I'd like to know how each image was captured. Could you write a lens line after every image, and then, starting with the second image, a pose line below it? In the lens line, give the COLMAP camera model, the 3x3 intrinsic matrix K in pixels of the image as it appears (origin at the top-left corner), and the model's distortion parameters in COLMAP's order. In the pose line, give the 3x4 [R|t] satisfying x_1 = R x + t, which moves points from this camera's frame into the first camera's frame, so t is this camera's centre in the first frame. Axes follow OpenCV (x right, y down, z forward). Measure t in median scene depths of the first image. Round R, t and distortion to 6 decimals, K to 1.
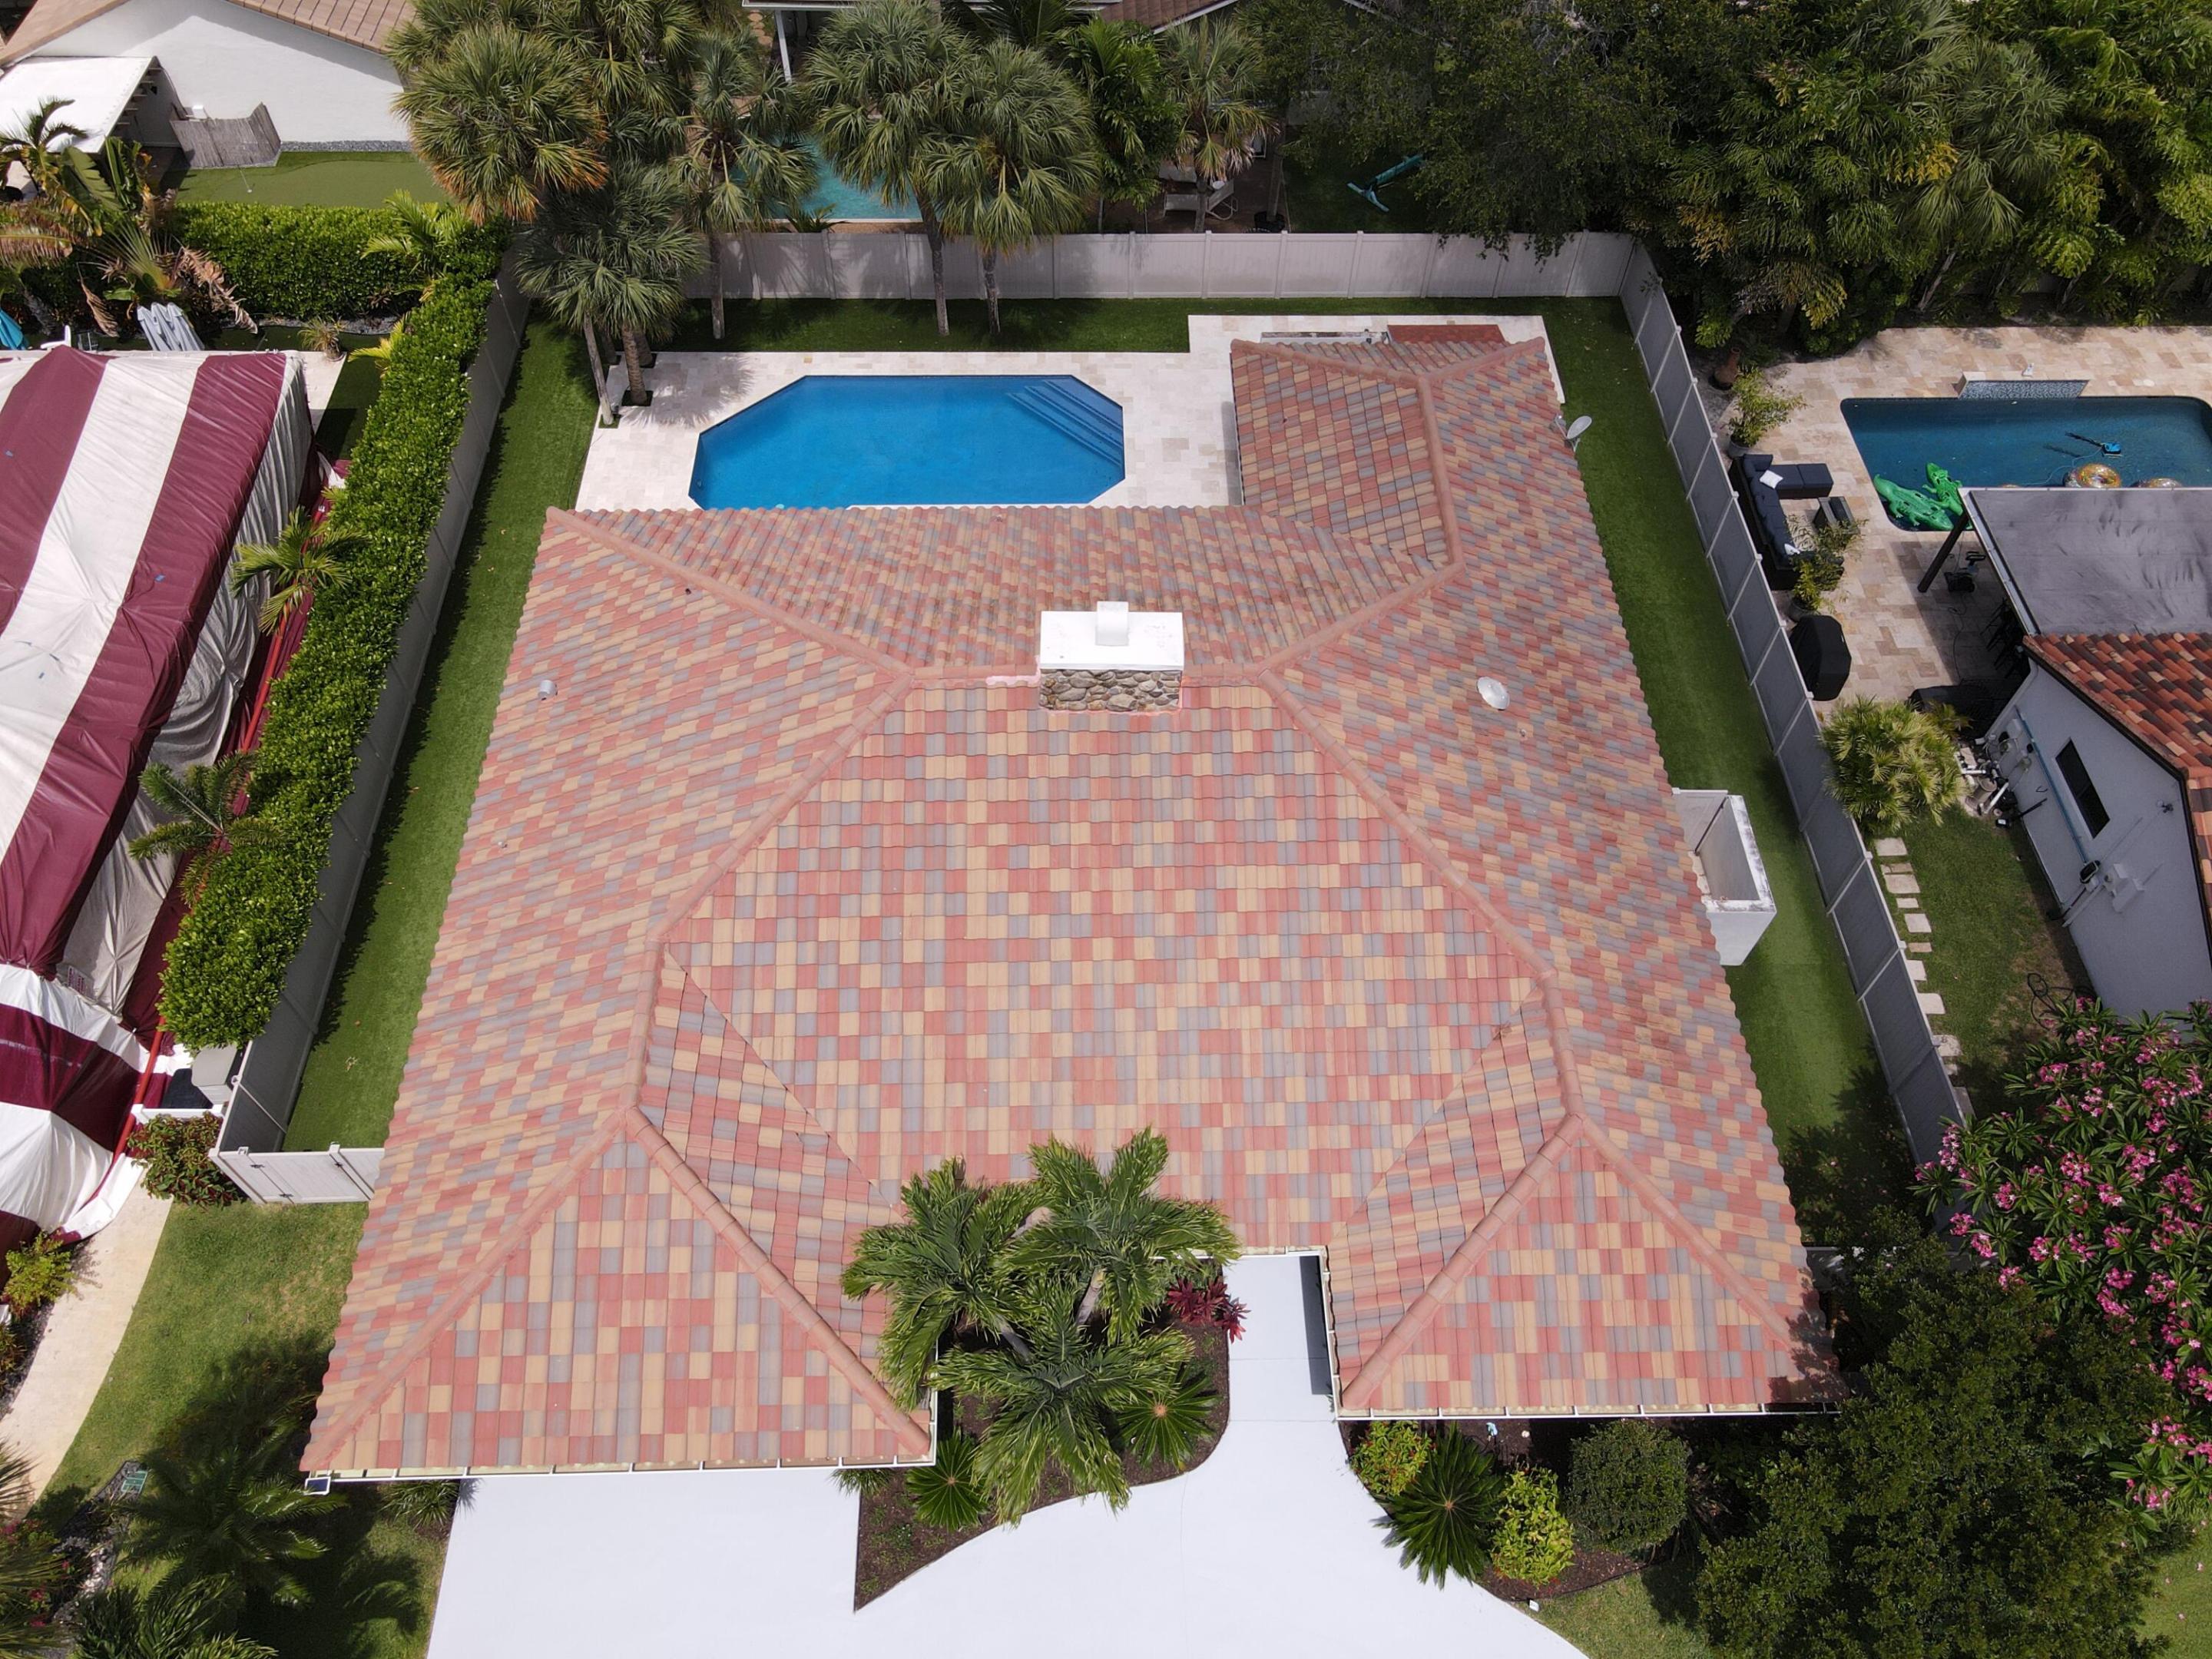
lens RADIAL K [[1595.5, 0, 1112.8], [0, 1595.5, 829.3], [0, 0, 1]] dist [0.008355, 0.011529]
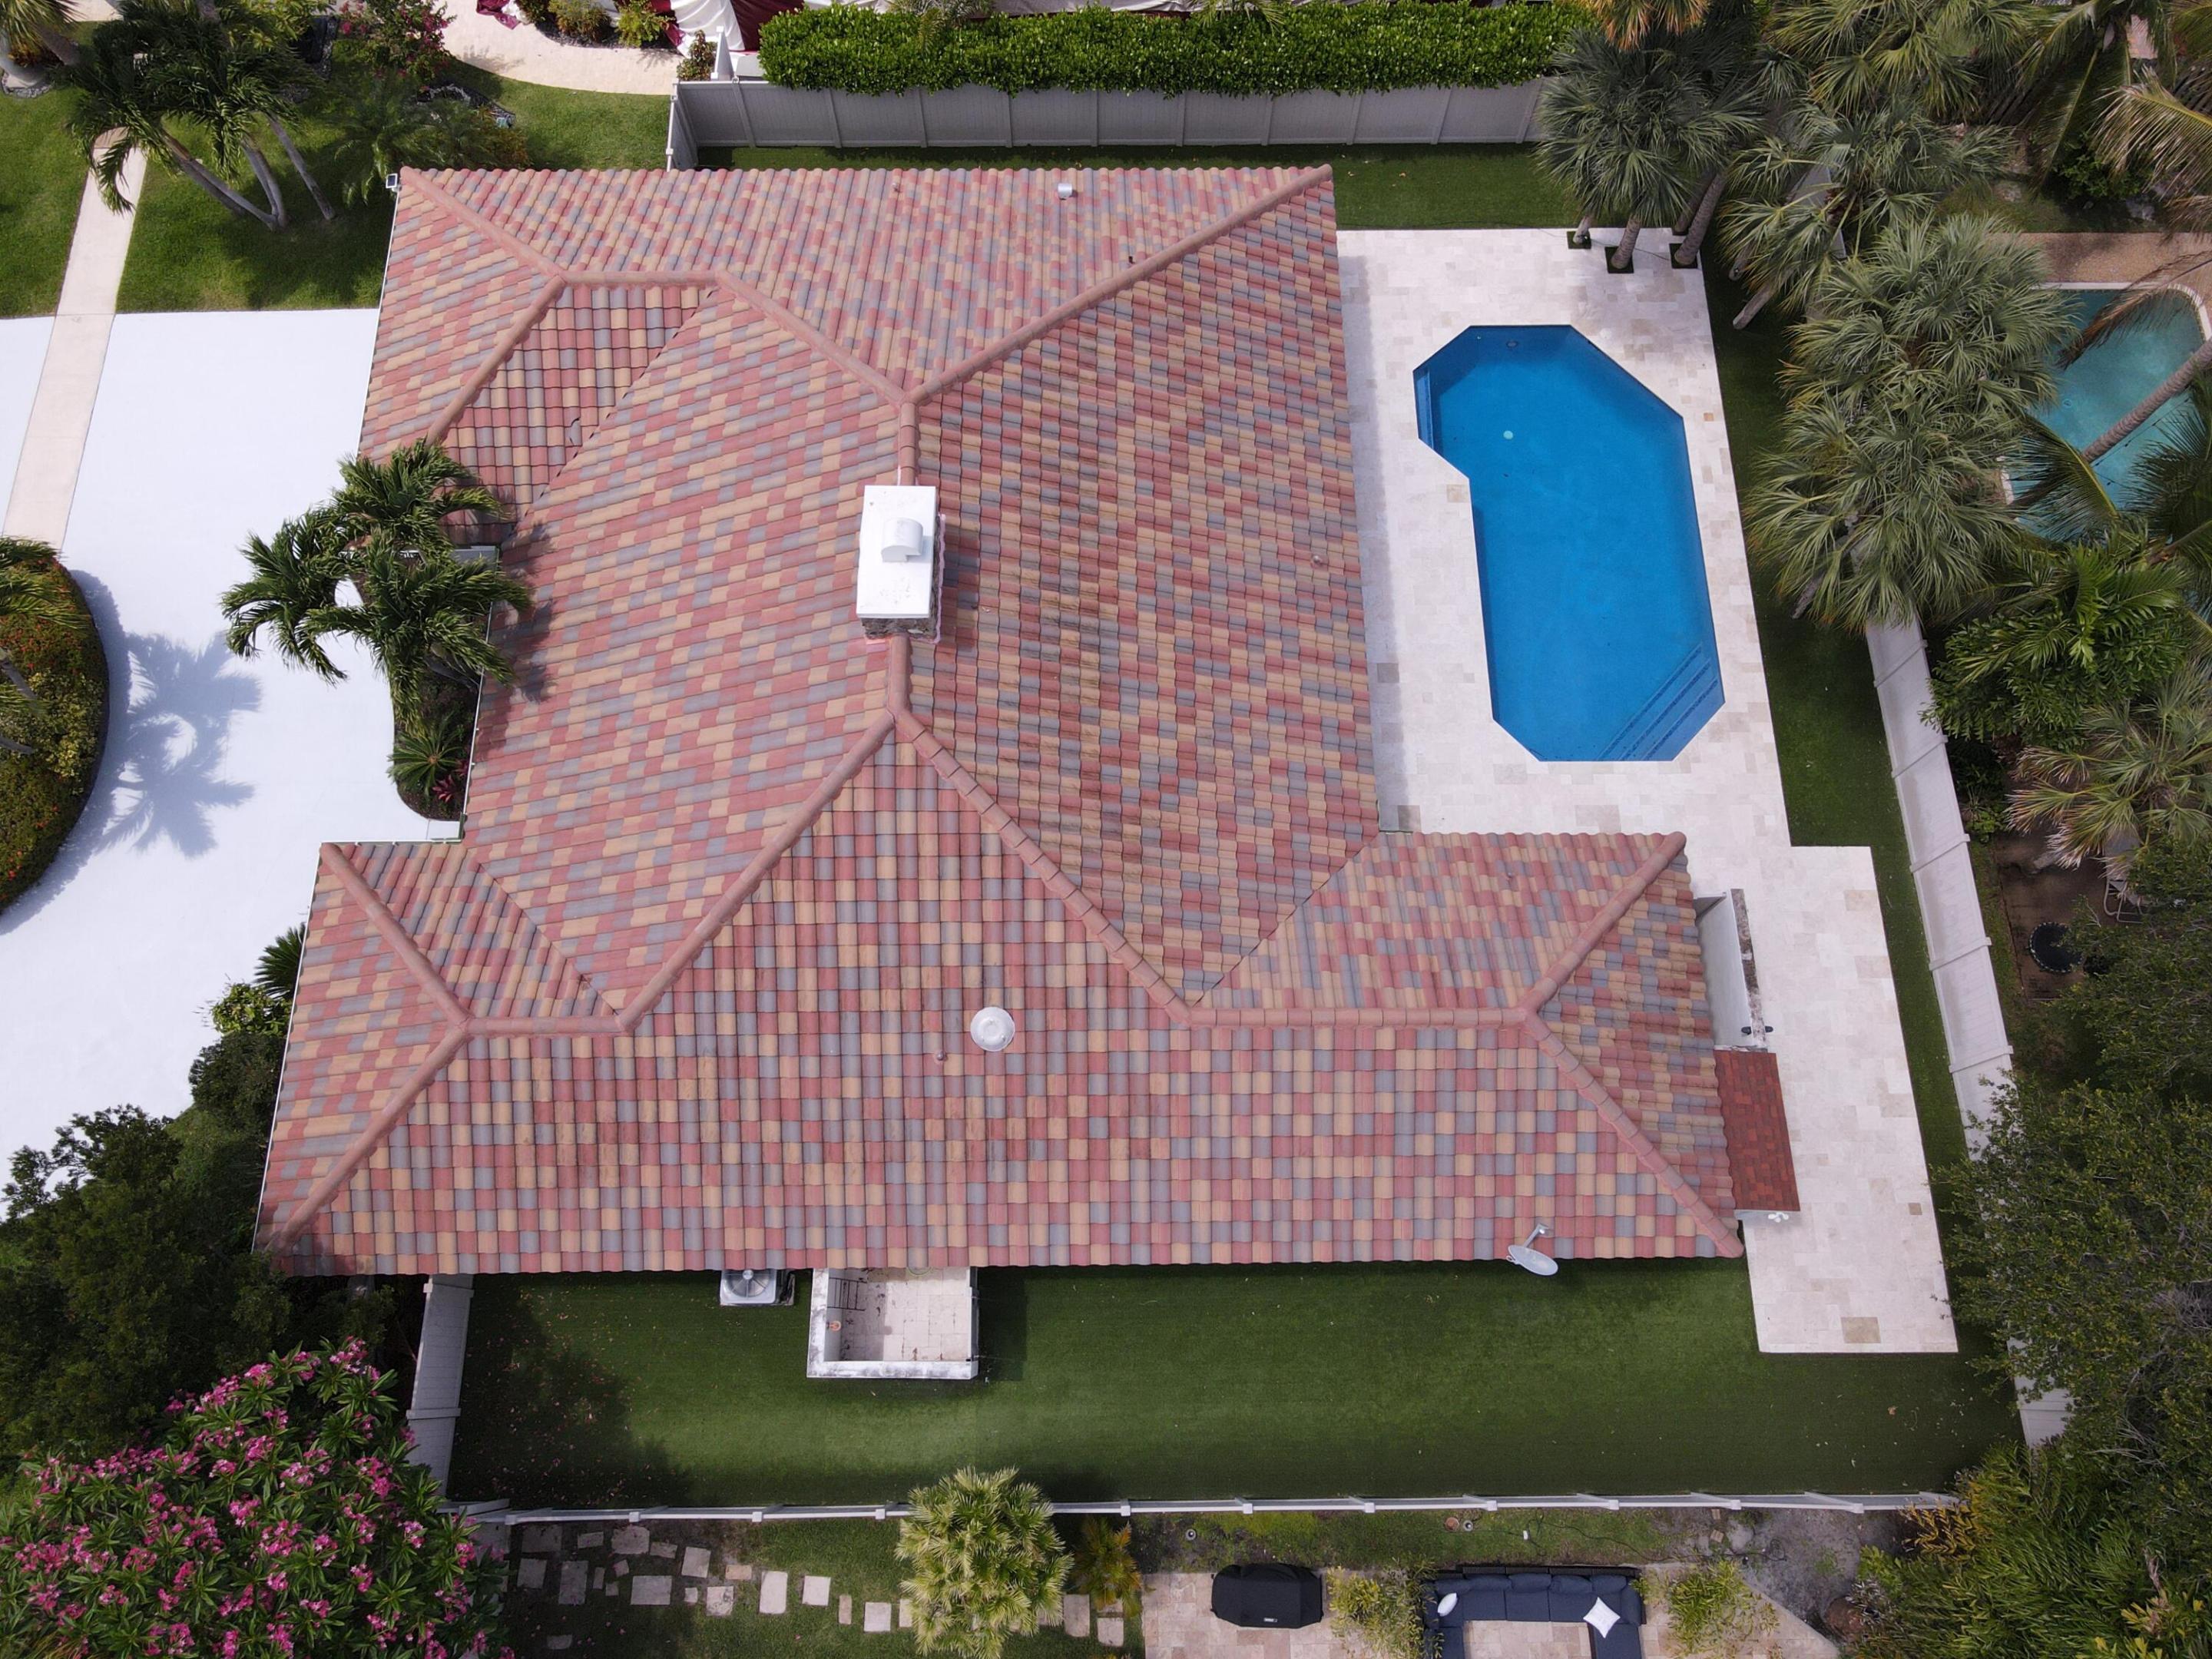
lens RADIAL K [[1595.5, 0, 1109.3], [0, 1595.5, 818.1], [0, 0, 1]] dist [0.008355, 0.011529]
pose [[-0.014141, 0.938759, -0.344285, 0.485564], [-0.817168, 0.187576, 0.545024, -0.722778], [0.576225, 0.289046, 0.764471, 0.362579]]
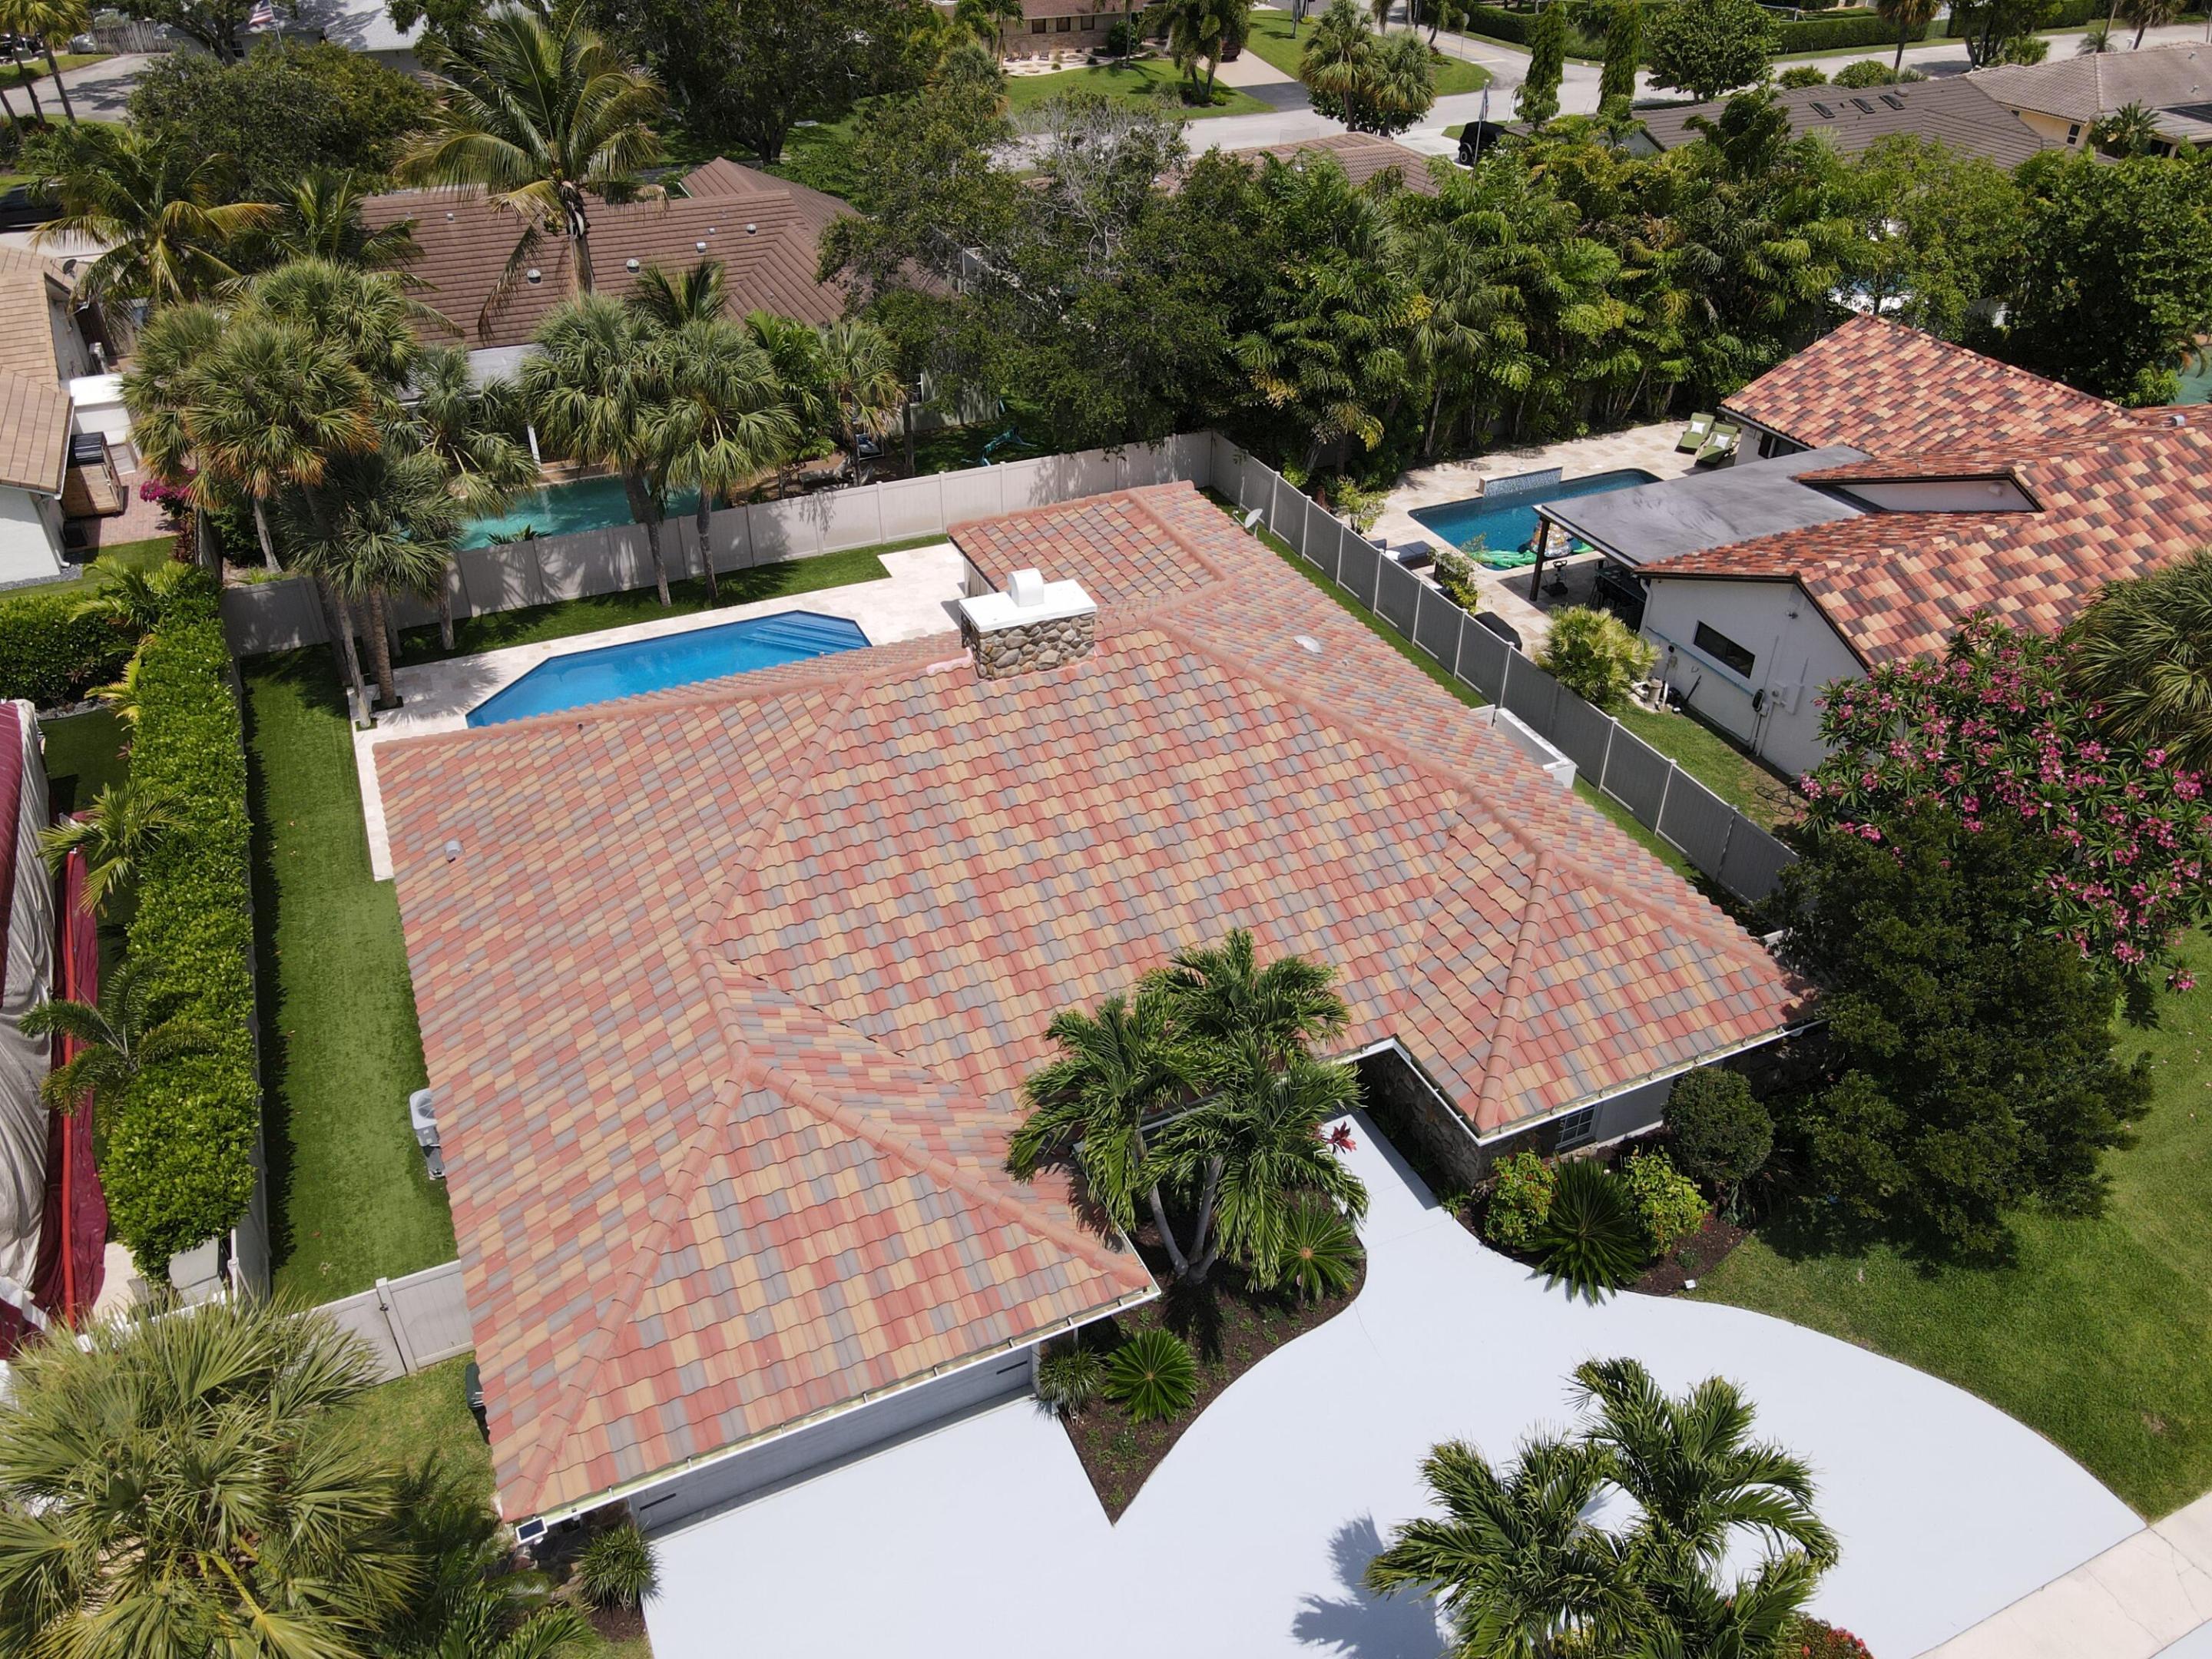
lens RADIAL K [[1595.5, 0, 1117.6], [0, 1595.5, 845.1], [0, 0, 1]] dist [0.008355, 0.011529]
pose [[0.916186, -0.237782, 0.322589, -0.344273], [0.327600, 0.908019, -0.261113, 0.349651], [-0.230829, 0.344908, 0.909811, 0.008758]]
